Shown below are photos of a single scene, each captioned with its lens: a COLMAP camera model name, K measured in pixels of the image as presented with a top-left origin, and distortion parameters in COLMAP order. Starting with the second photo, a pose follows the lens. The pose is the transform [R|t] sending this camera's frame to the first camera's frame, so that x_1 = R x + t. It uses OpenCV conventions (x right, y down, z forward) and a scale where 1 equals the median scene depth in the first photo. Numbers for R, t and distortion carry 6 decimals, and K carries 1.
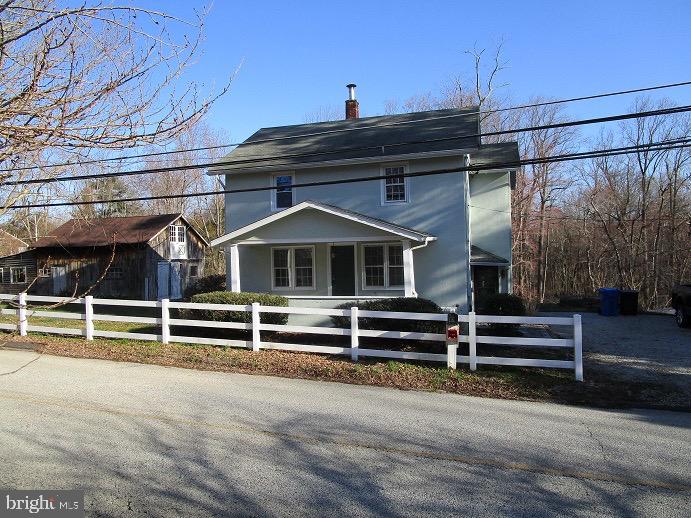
lens RADIAL K [[497.4, 0, 344.4], [0, 497.4, 254.8], [0, 0, 1]] dist [-0.019335, 0.001531]
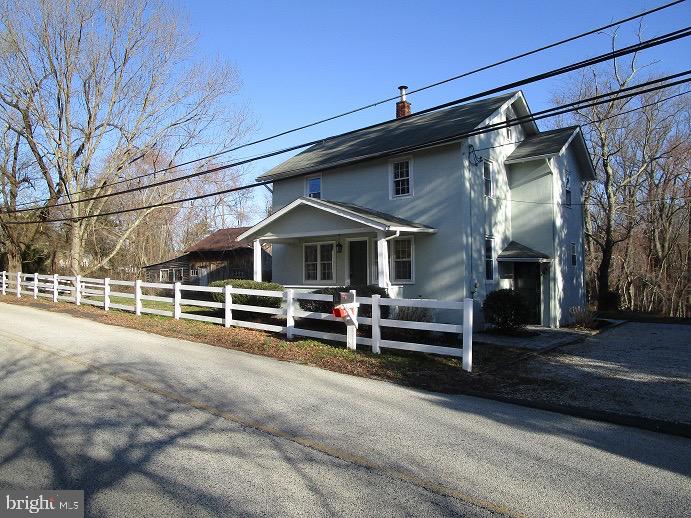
lens RADIAL K [[497.4, 0, 340.6], [0, 497.4, 263.0], [0, 0, 1]] dist [-0.019335, 0.001531]
pose [[0.917609, 0.002460, -0.397477, 0.389936], [-0.007369, 0.999914, -0.010823, 0.041113], [0.397416, 0.012860, 0.917549, 0.032162]]
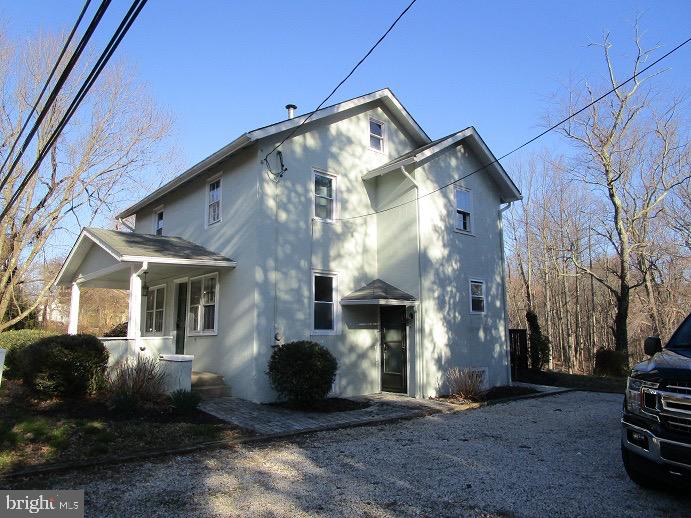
lens RADIAL K [[497.4, 0, 339.8], [0, 497.4, 260.0], [0, 0, 1]] dist [-0.019335, 0.001531]
pose [[0.840985, -0.066962, -0.536899, 0.693137], [-0.006229, 0.991048, -0.133360, 0.056042], [0.541023, 0.115498, 0.833039, 0.454719]]
